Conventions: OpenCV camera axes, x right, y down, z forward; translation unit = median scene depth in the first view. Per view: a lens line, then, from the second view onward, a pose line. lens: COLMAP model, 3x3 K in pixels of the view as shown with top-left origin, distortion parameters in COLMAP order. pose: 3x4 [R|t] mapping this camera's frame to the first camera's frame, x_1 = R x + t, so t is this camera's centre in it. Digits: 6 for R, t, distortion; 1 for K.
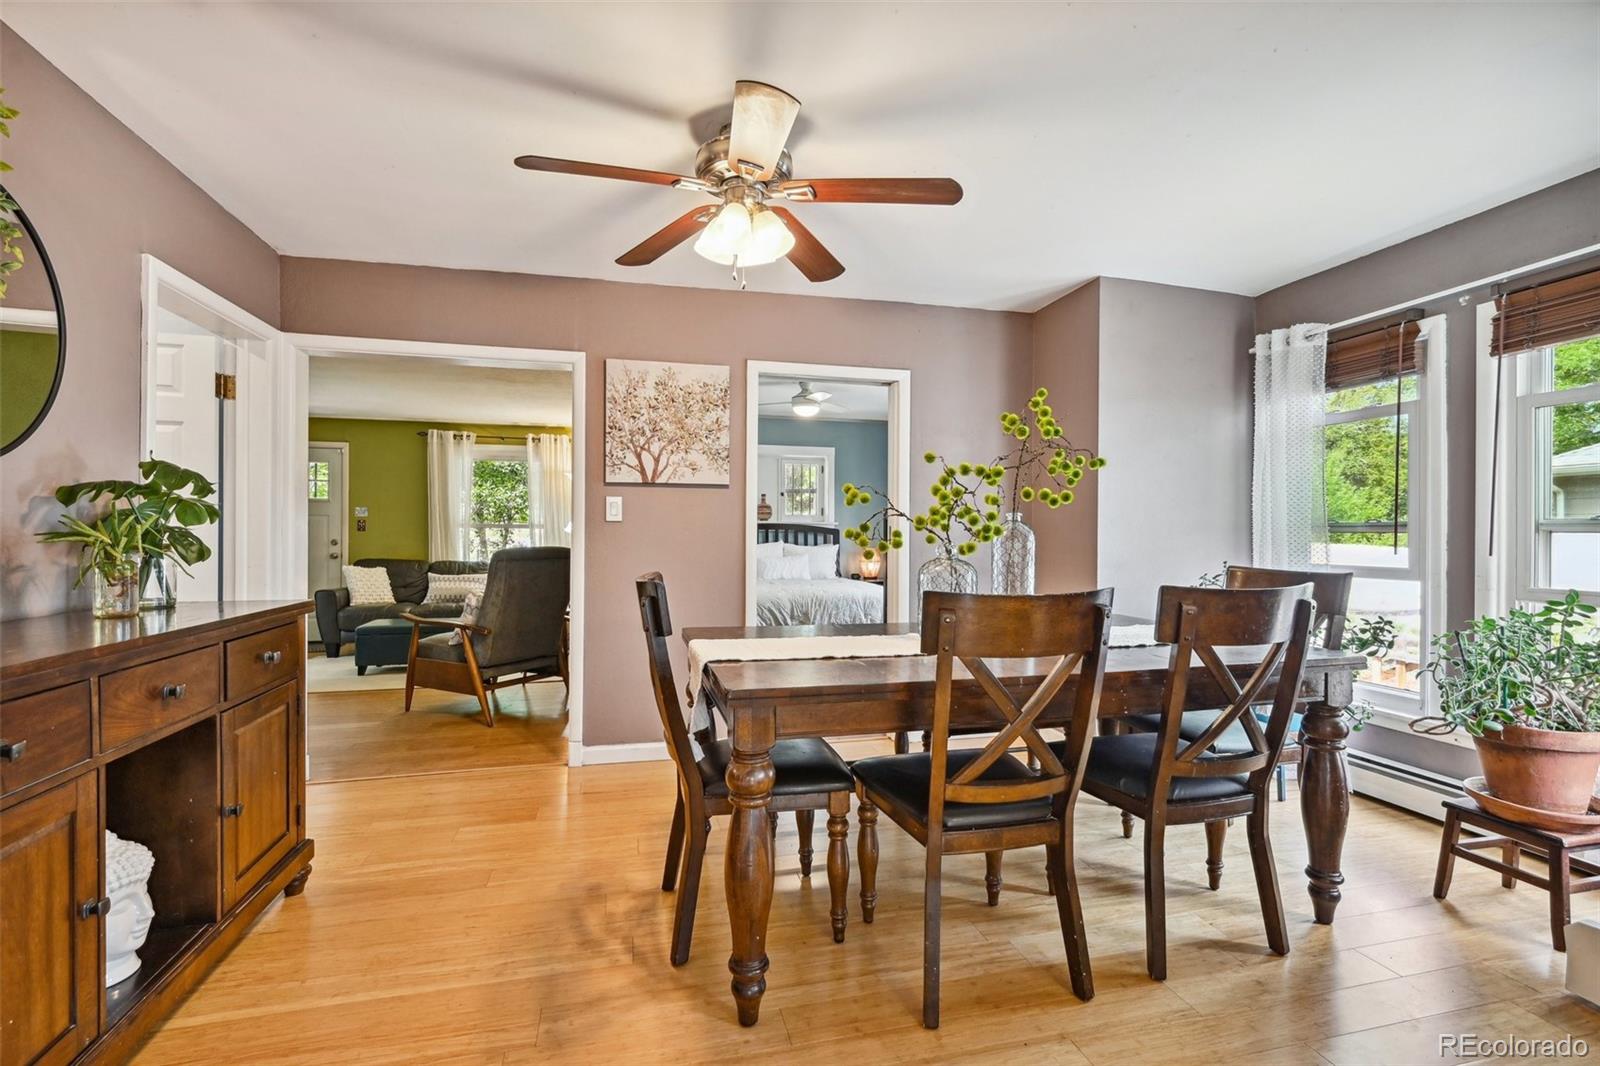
lens RADIAL K [[723.7, 0, 800.0], [0, 723.7, 533.0], [0, 0, 1]] dist [-0.000722, 0.001144]
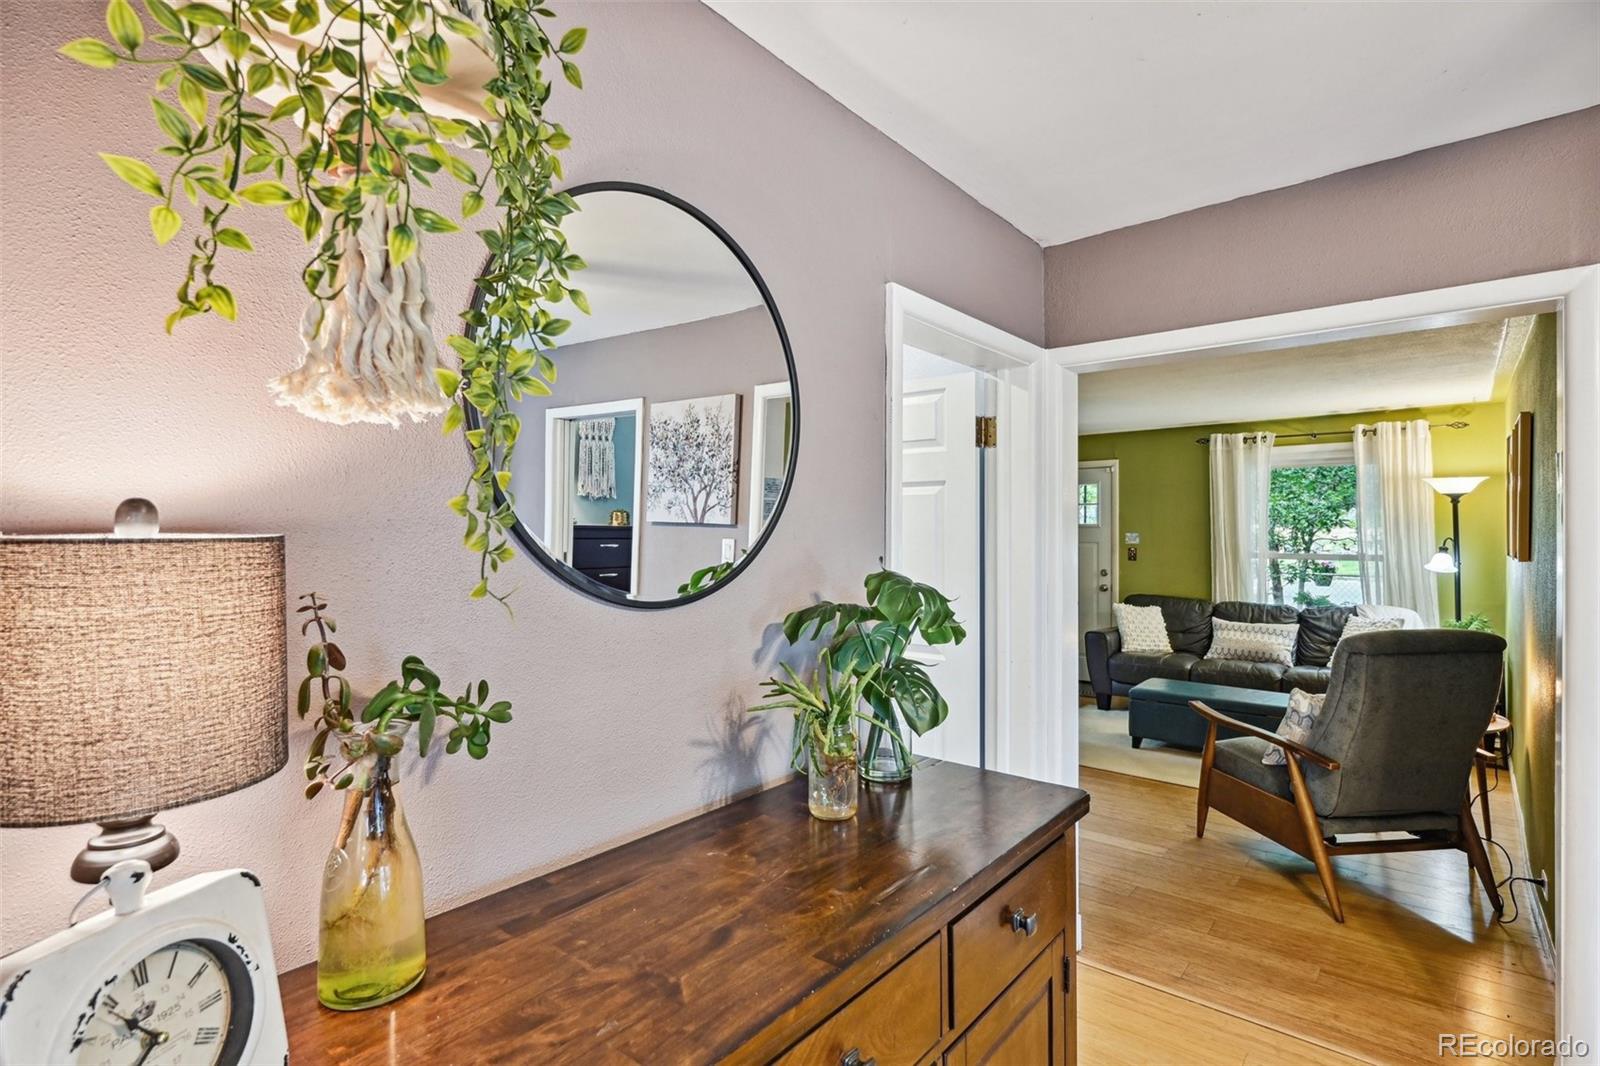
lens RADIAL K [[768.9, 0, 800.0], [0, 768.9, 533.0], [0, 0, 1]] dist [0.002052, 0.000443]
pose [[0.586523, -0.002772, -0.809928, -0.160124], [0.005597, 0.999984, 0.000631, -0.064739], [0.809913, -0.004903, 0.586530, 0.235651]]
